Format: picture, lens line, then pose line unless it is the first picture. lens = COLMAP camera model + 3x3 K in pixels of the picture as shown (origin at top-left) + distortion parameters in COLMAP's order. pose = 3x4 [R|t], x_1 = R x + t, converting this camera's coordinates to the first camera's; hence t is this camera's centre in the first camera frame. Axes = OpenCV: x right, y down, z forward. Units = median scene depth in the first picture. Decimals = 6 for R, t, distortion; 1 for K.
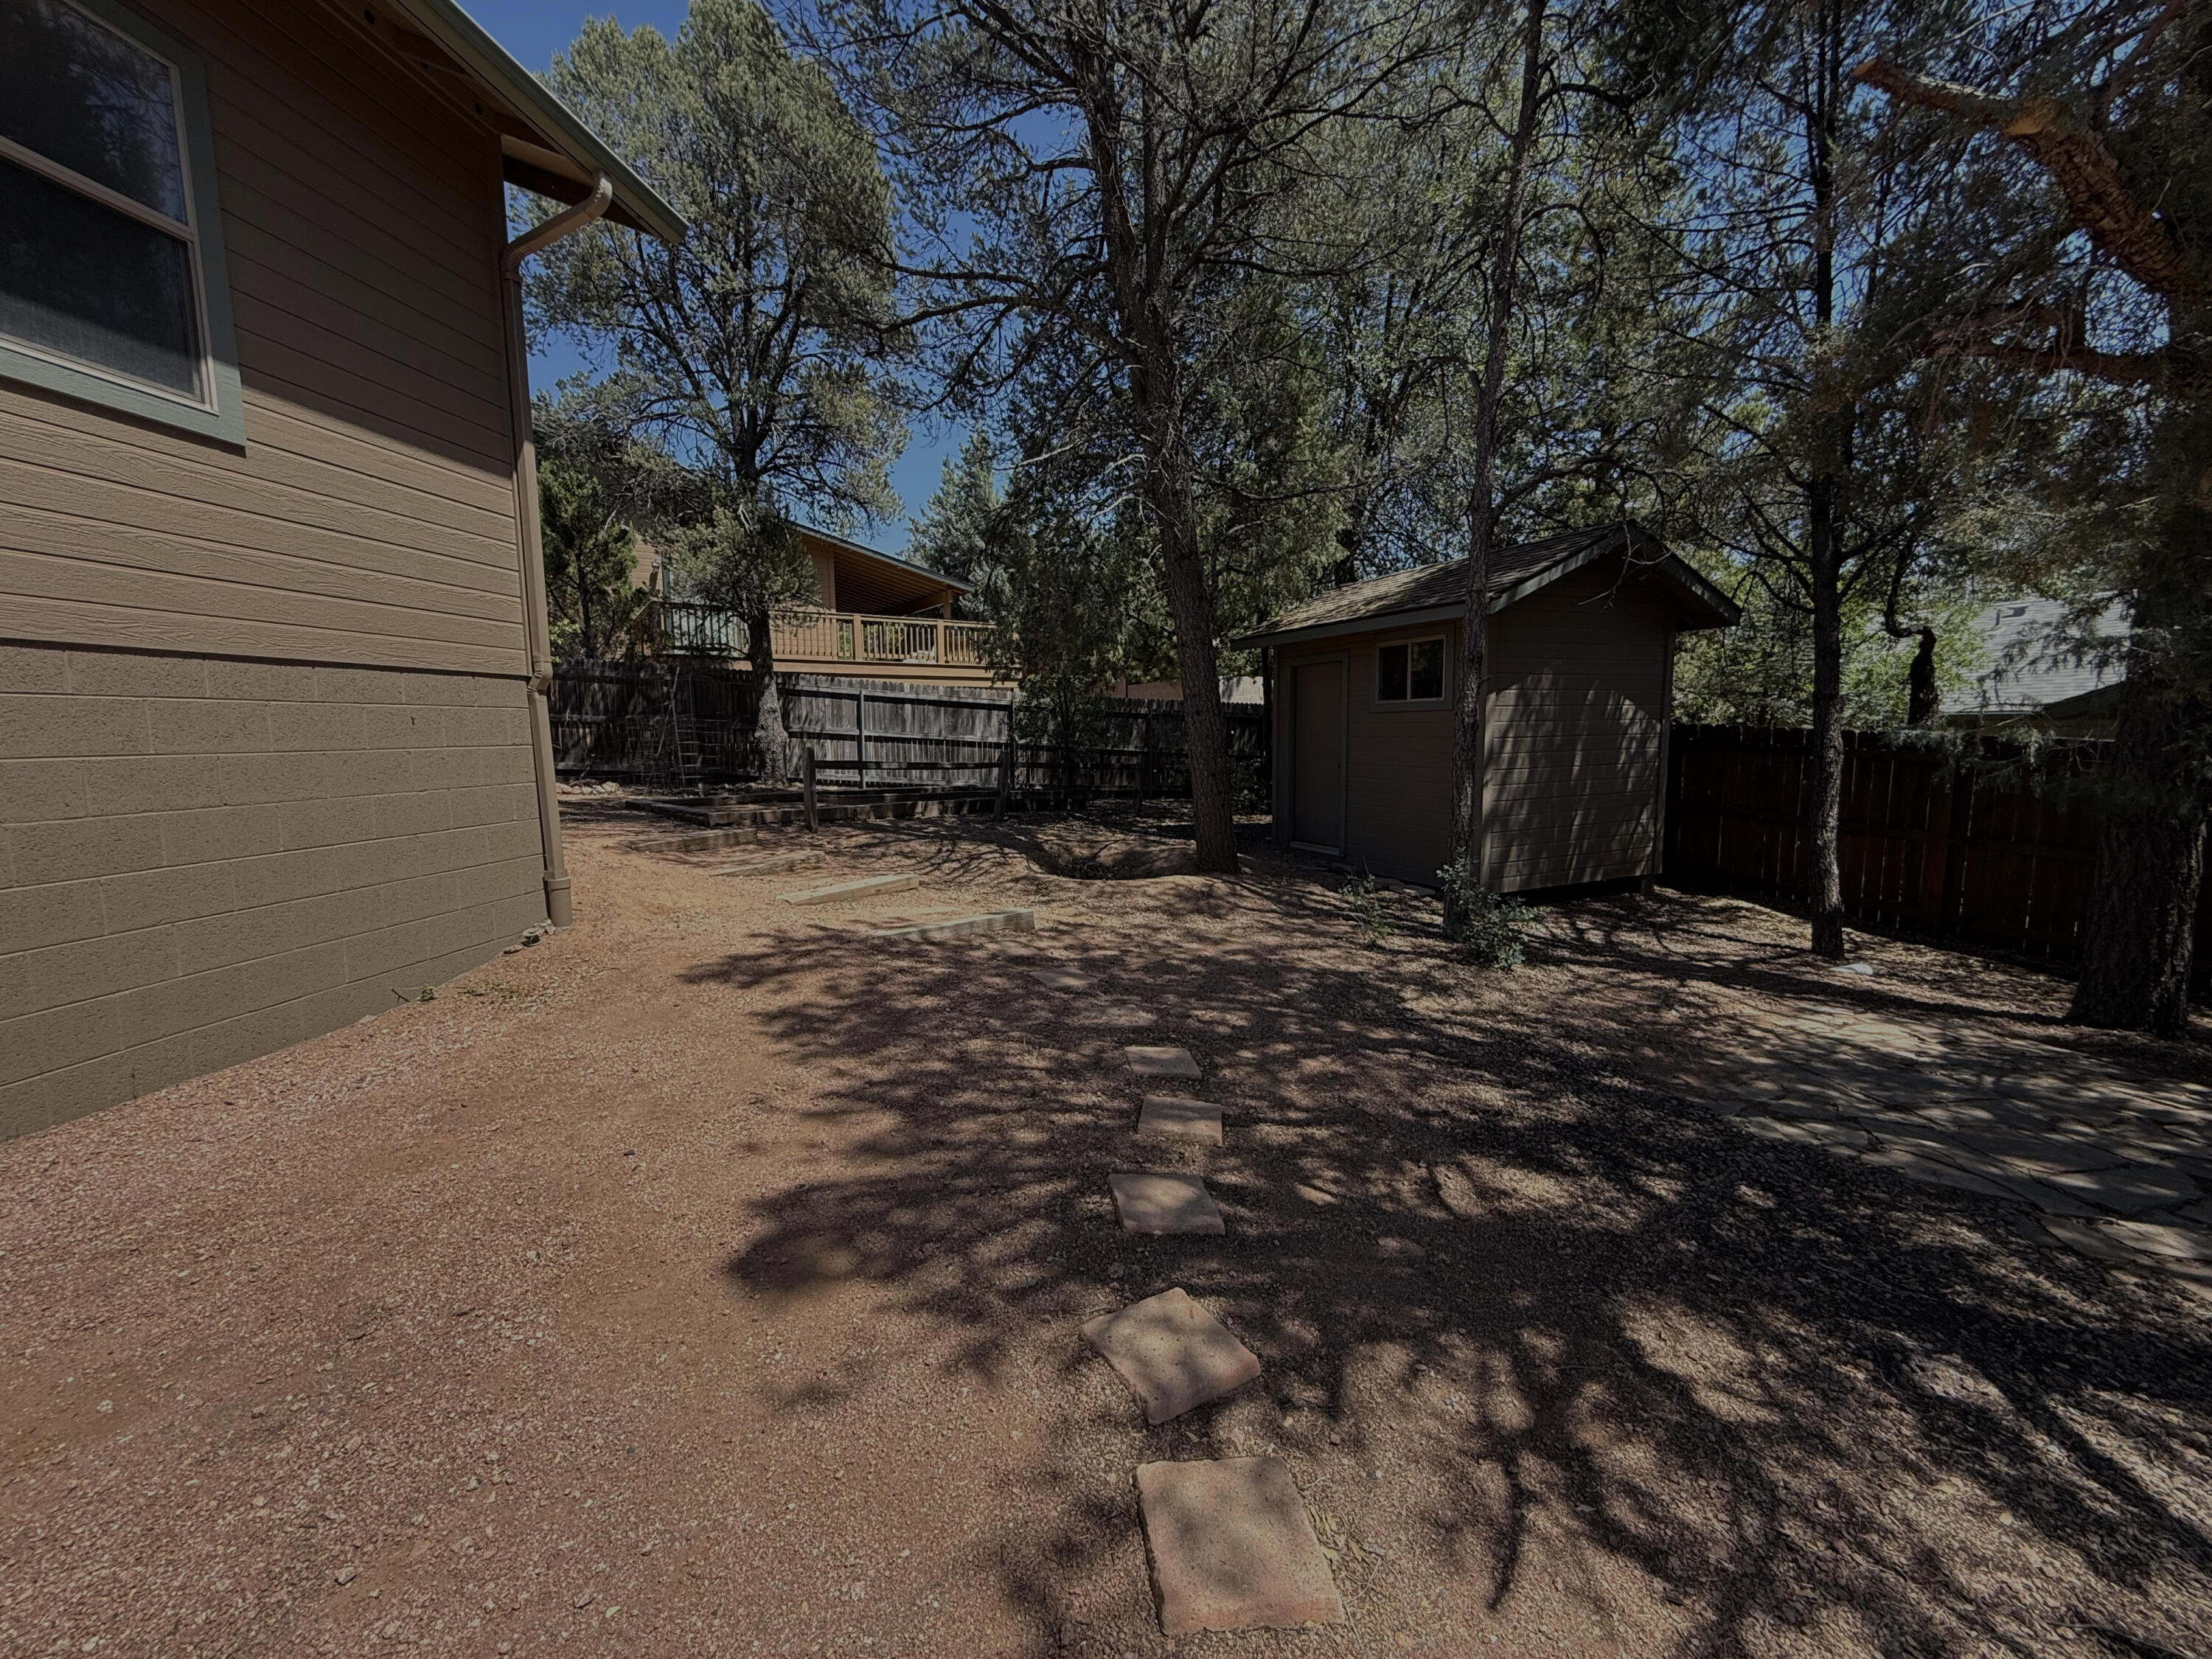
lens RADIAL K [[886.4, 0, 1104.3], [0, 886.4, 833.2], [0, 0, 1]] dist [0.000310, 0.000838]
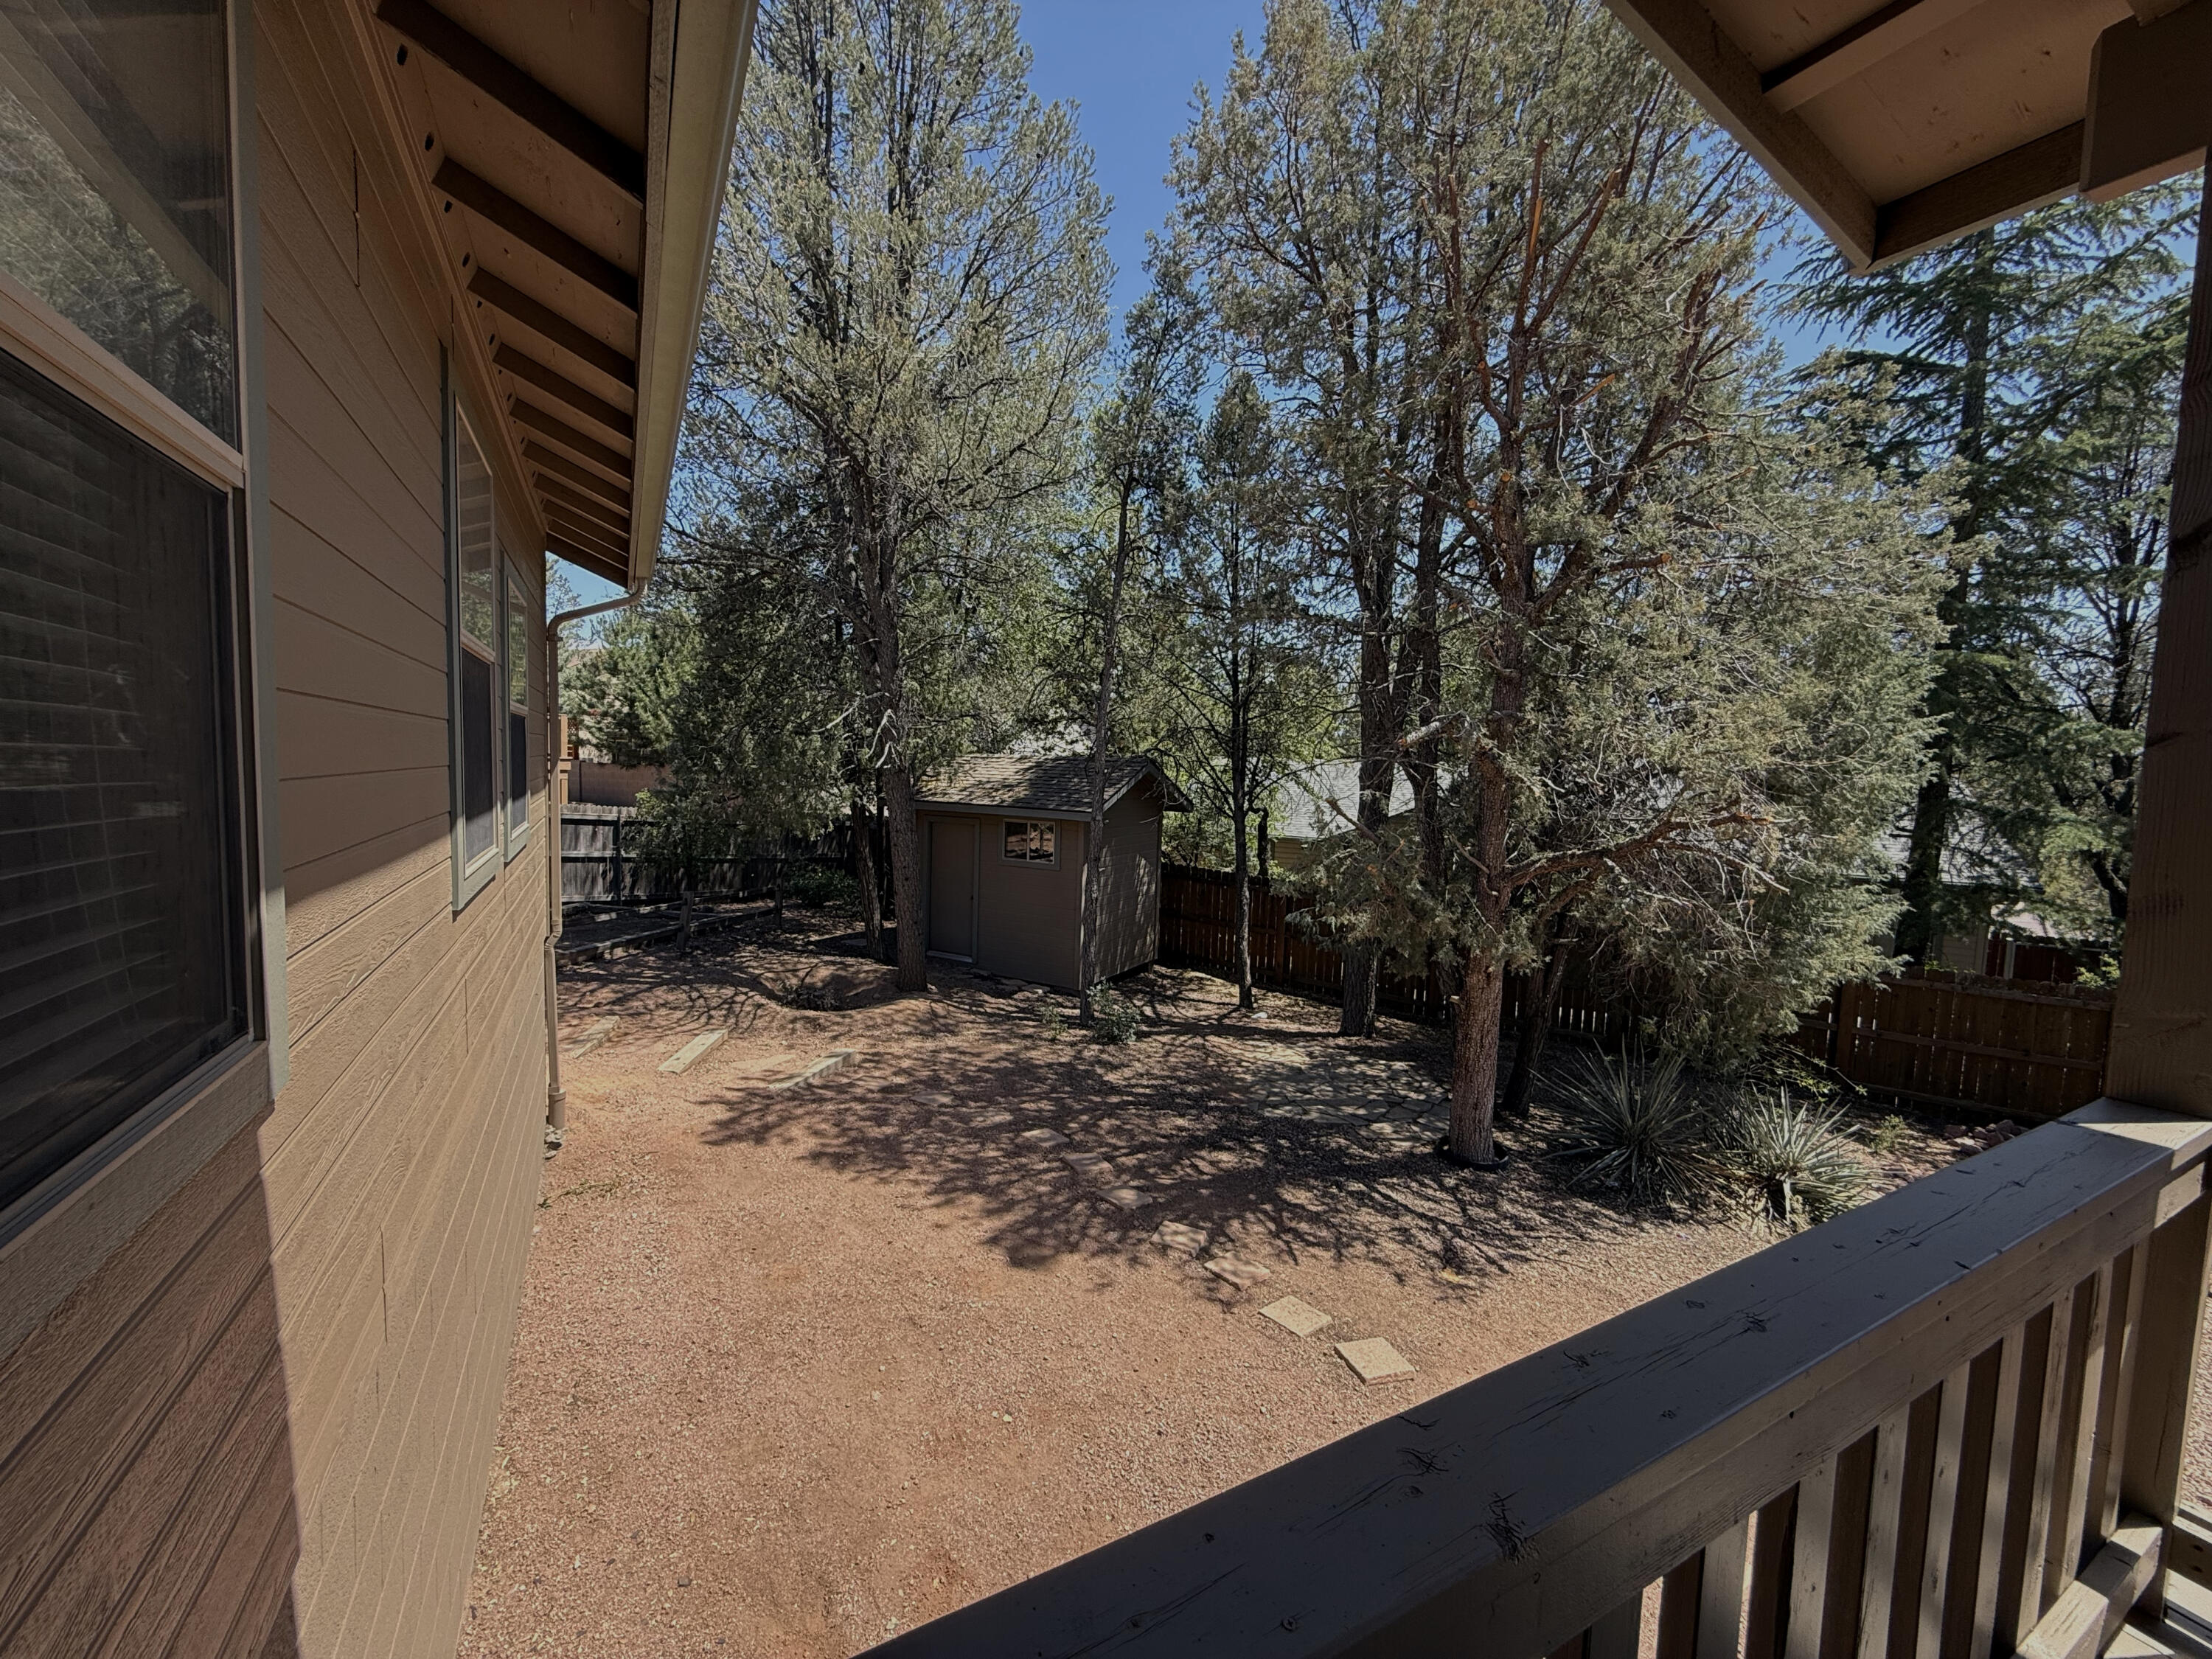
lens RADIAL K [[886.4, 0, 1105.2], [0, 886.4, 832.3], [0, 0, 1]] dist [0.000310, 0.000838]
pose [[0.810390, -0.008481, 0.585829, -0.823552], [0.025233, 0.999473, -0.020437, -0.313558], [-0.585347, 0.031344, 0.810177, -0.561047]]
